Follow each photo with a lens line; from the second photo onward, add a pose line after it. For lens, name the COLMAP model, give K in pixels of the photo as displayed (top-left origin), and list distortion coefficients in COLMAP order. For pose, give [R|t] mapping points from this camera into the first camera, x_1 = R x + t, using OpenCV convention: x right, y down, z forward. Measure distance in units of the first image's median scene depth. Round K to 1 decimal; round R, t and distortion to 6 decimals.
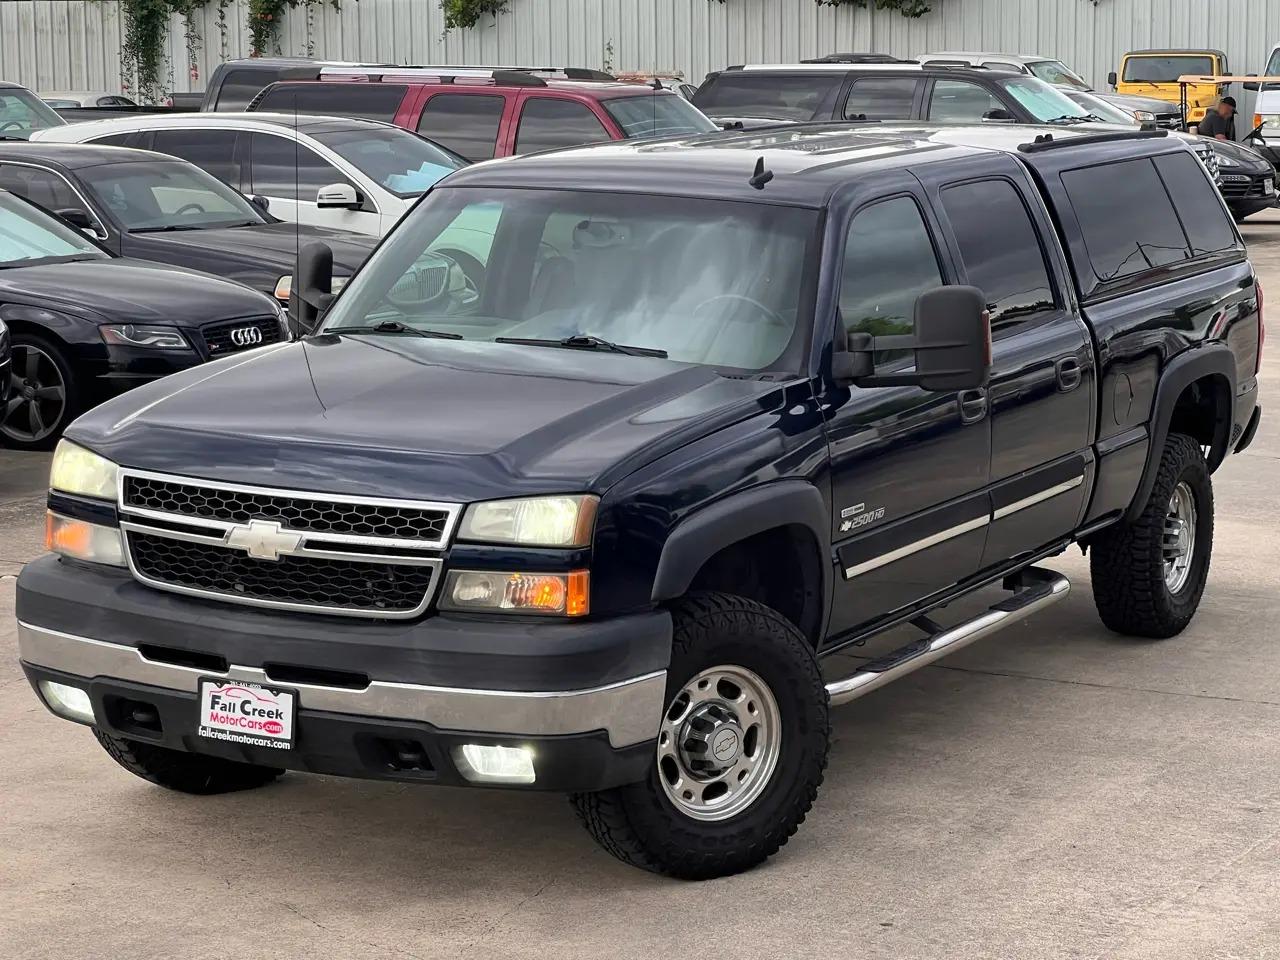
lens RADIAL K [[3069.0, 0, 682.4], [0, 3069.0, 481.1], [0, 0, 1]] dist [-0.300346, 7.367657]
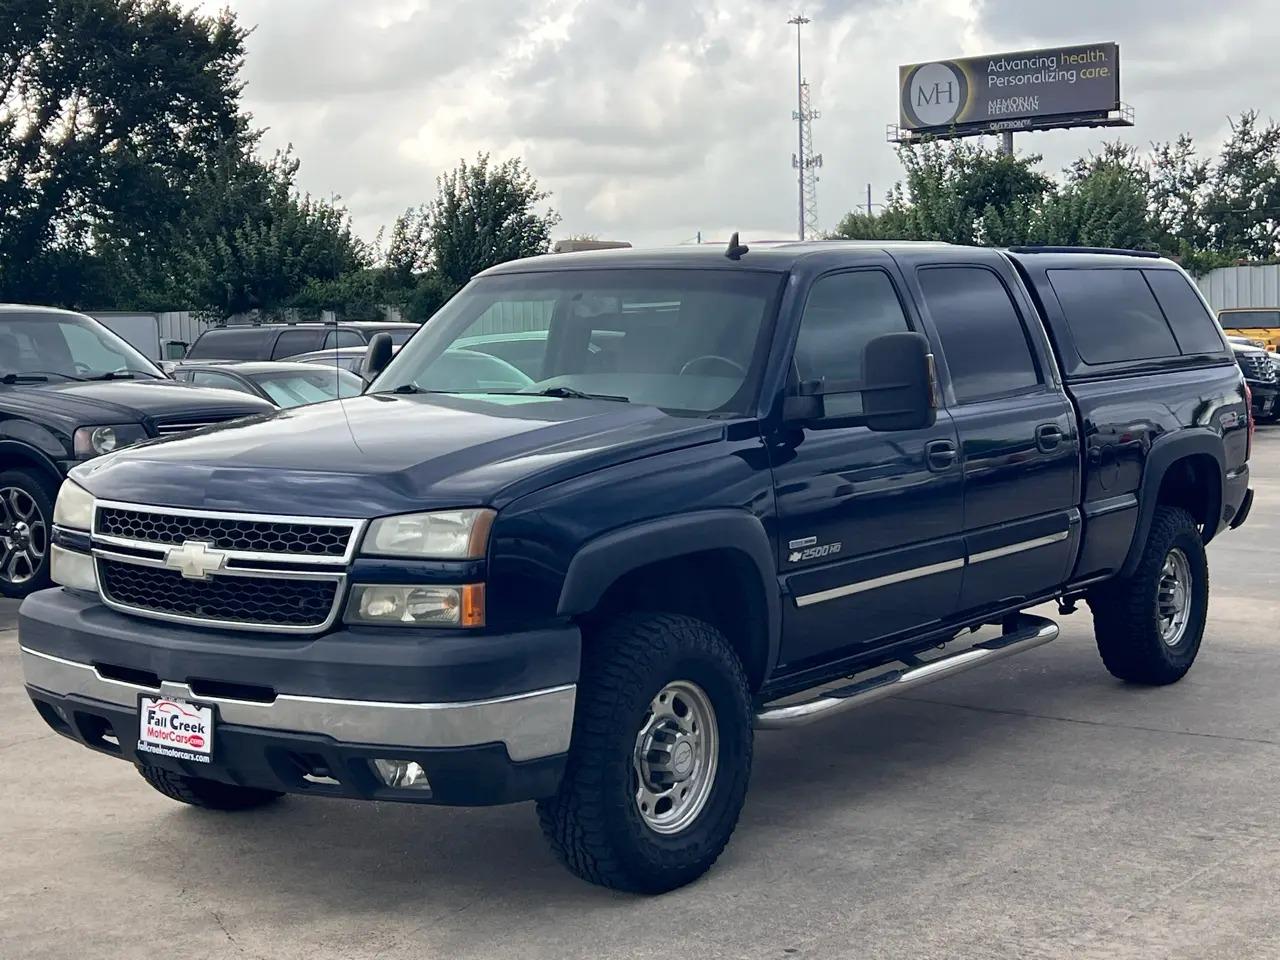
lens RADIAL K [[1910.7, 0, 650.0], [0, 1910.7, 454.5], [0, 0, 1]] dist [0.199120, -0.675448]
pose [[0.987799, -0.013233, -0.155173, 0.118642], [0.000209, 0.996495, -0.083653, 0.037973], [0.155736, 0.082600, 0.984339, 0.366637]]
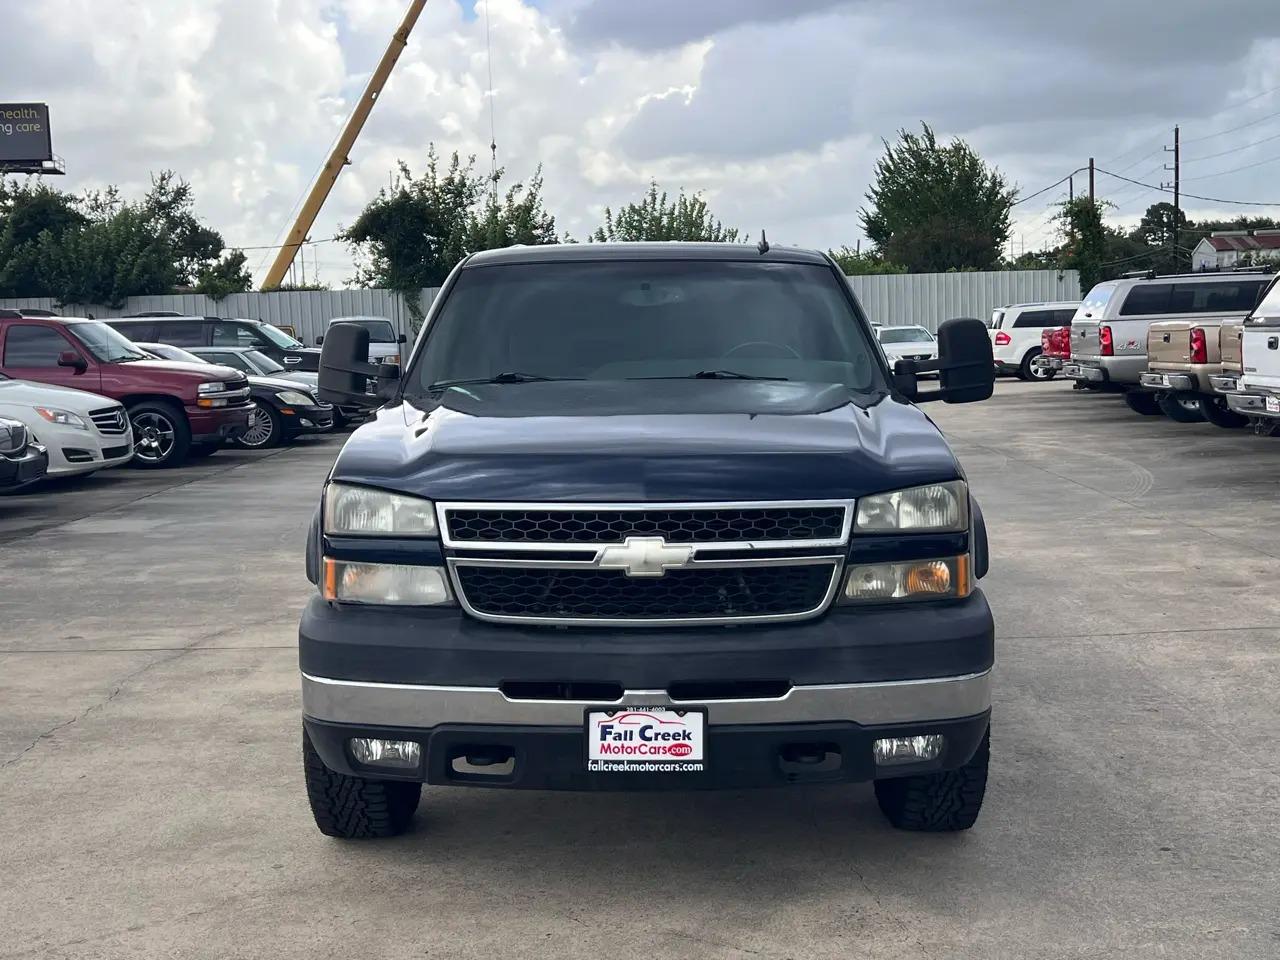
lens RADIAL K [[1538.2, 0, 642.8], [0, 1538.2, 439.2], [0, 0, 1]] dist [0.133012, -0.279503]
pose [[0.891374, -0.057666, 0.449585, -0.351451], [0.093870, 0.993856, -0.058635, 0.010625], [-0.443442, 0.094469, 0.891311, 0.553606]]
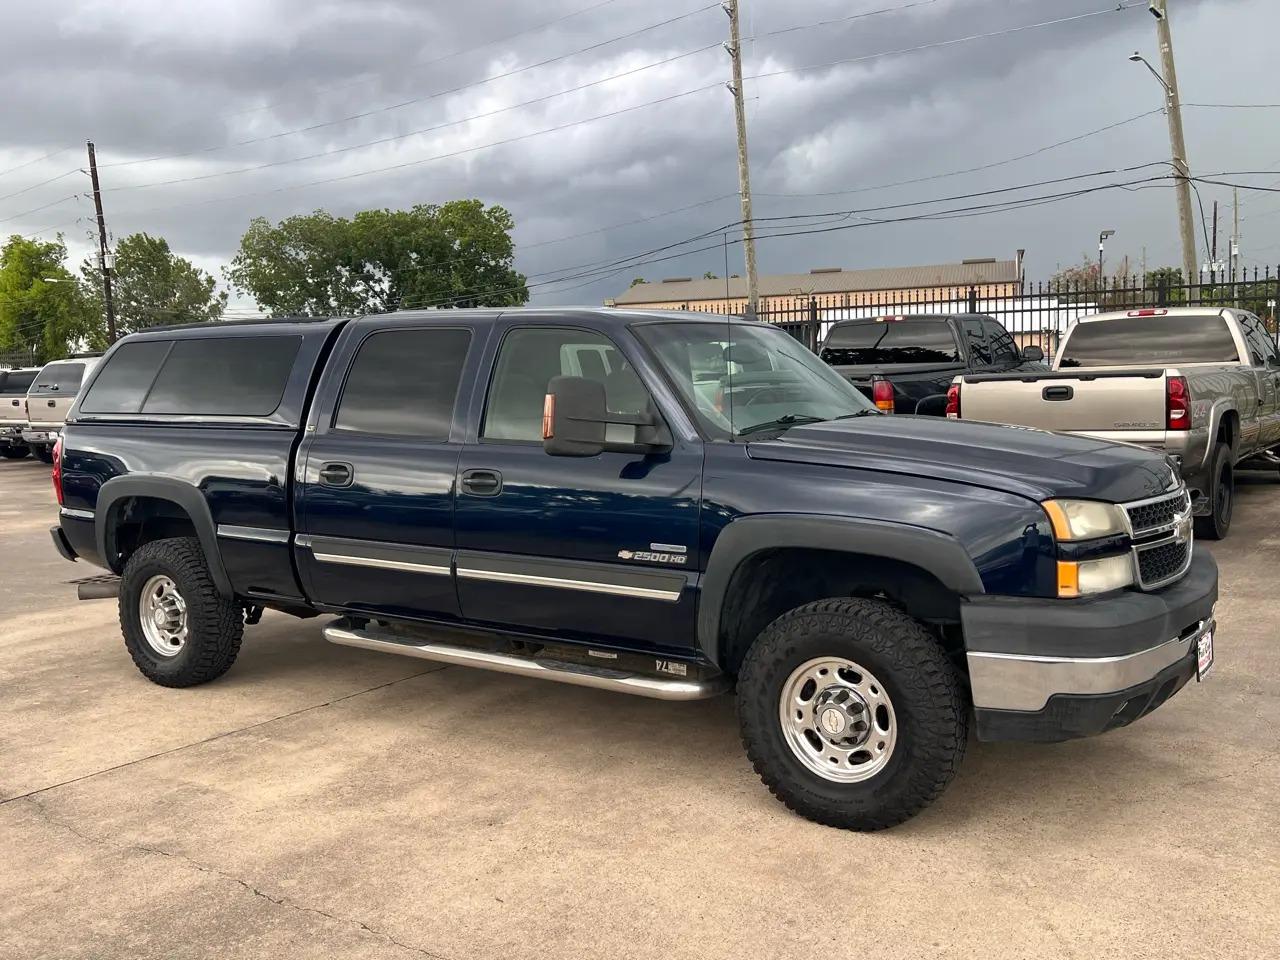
lens RADIAL K [[1172.0, 0, 626.4], [0, 1172.0, 477.3], [0, 0, 1]] dist [0.074074, -0.111008]
pose [[0.130403, -0.096763, 0.986728, -0.687785], [0.174964, 0.981853, 0.073163, -0.085427], [-0.975901, 0.163101, 0.144966, 1.150779]]
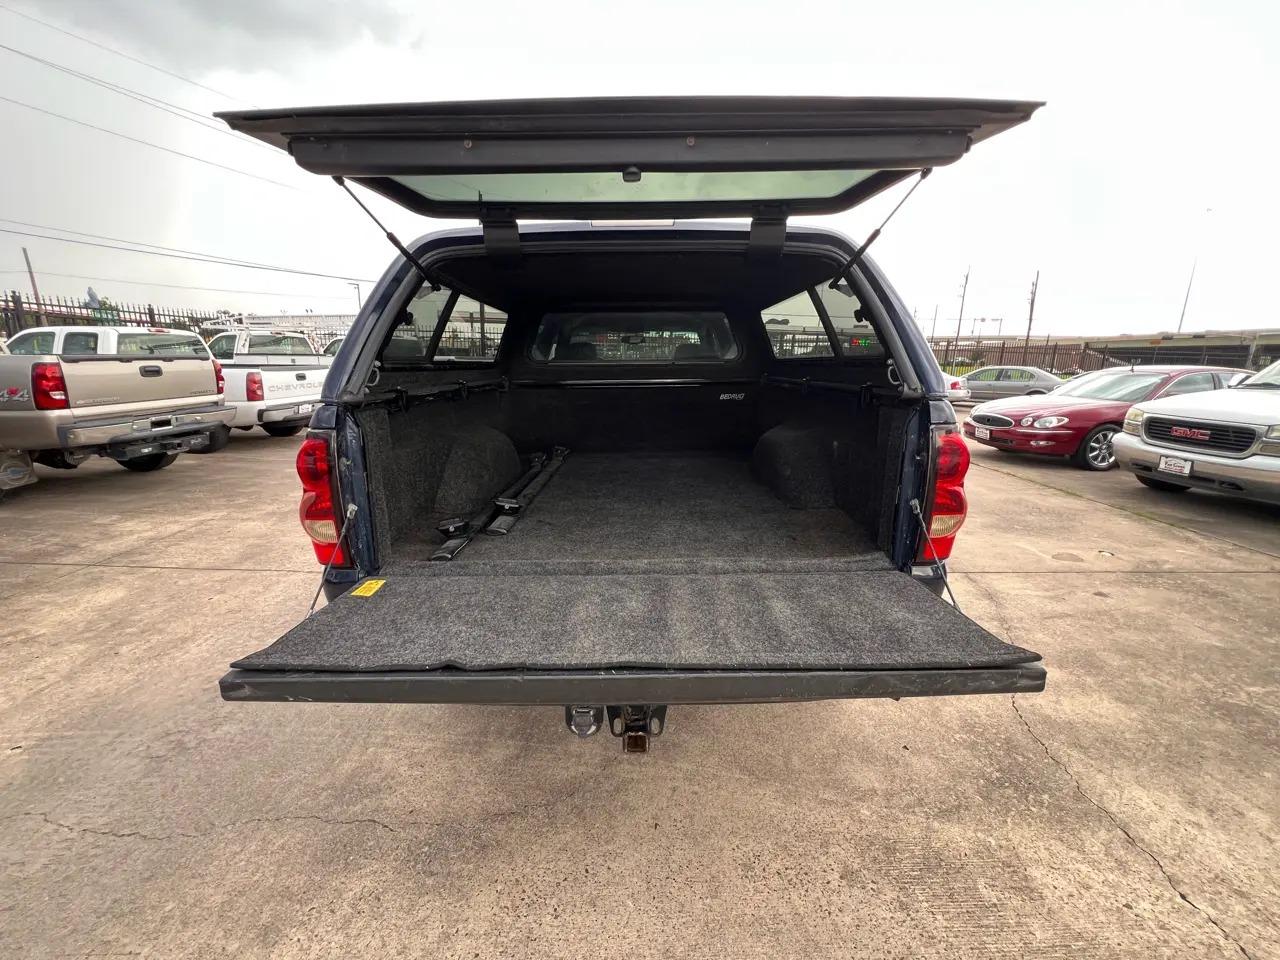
lens RADIAL K [[515.3, 0, 634.9], [0, 515.3, 473.1], [0, 0, 1]] dist [-0.000230, -0.000043]
pose [[-0.891576, 0.089976, -0.443844, 0.272193], [-0.075837, 0.936562, 0.342199, -0.159312], [0.446477, 0.338756, -0.828193, 1.764609]]
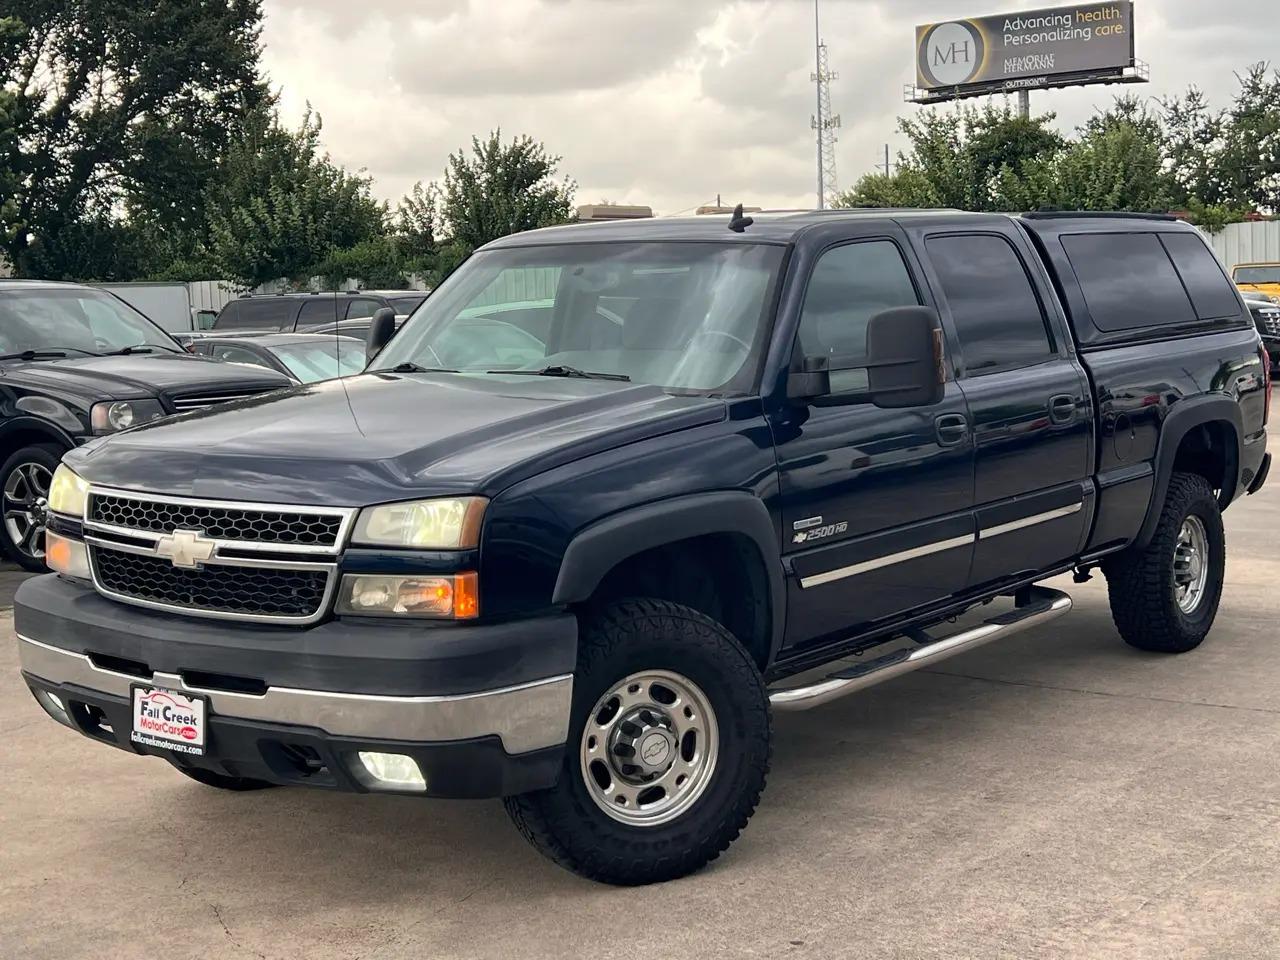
lens RADIAL K [[1863.5, 0, 640.0], [0, 1863.5, 480.0], [0, 0, 1]] dist [0.199943, -0.739048]
pose [[0.984582, -0.018721, -0.173920, 0.121943], [0.010462, 0.998779, -0.048281, 0.027841], [0.174611, 0.045717, 0.983576, 0.400779]]
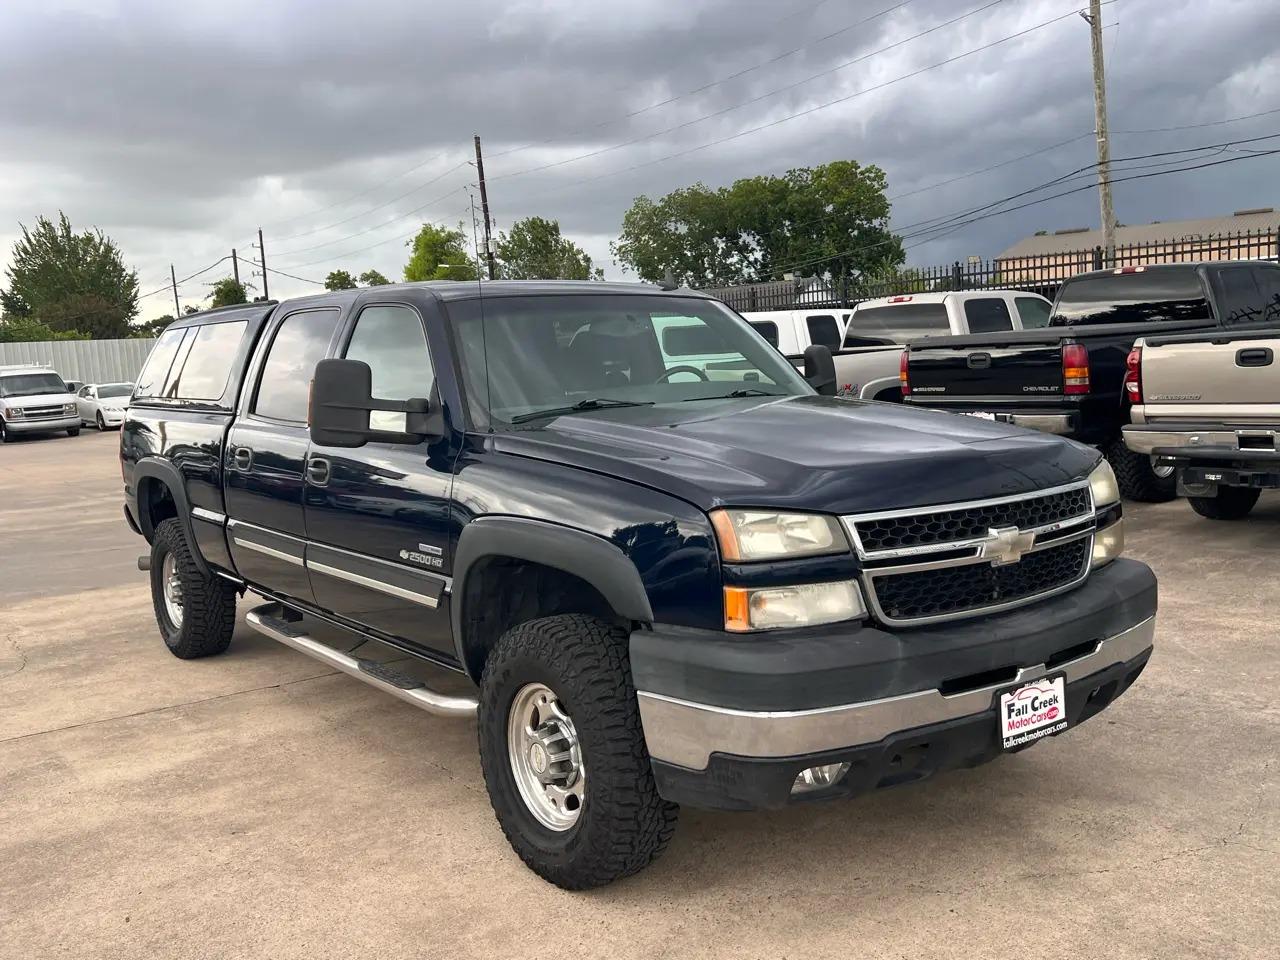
lens RADIAL K [[1172.0, 0, 626.4], [0, 1172.0, 477.3], [0, 0, 1]] dist [0.074074, -0.111008]
pose [[0.440878, -0.120076, 0.889499, -0.550260], [0.184526, 0.981968, 0.041099, -0.044737], [-0.878394, 0.146016, 0.455086, 0.915498]]
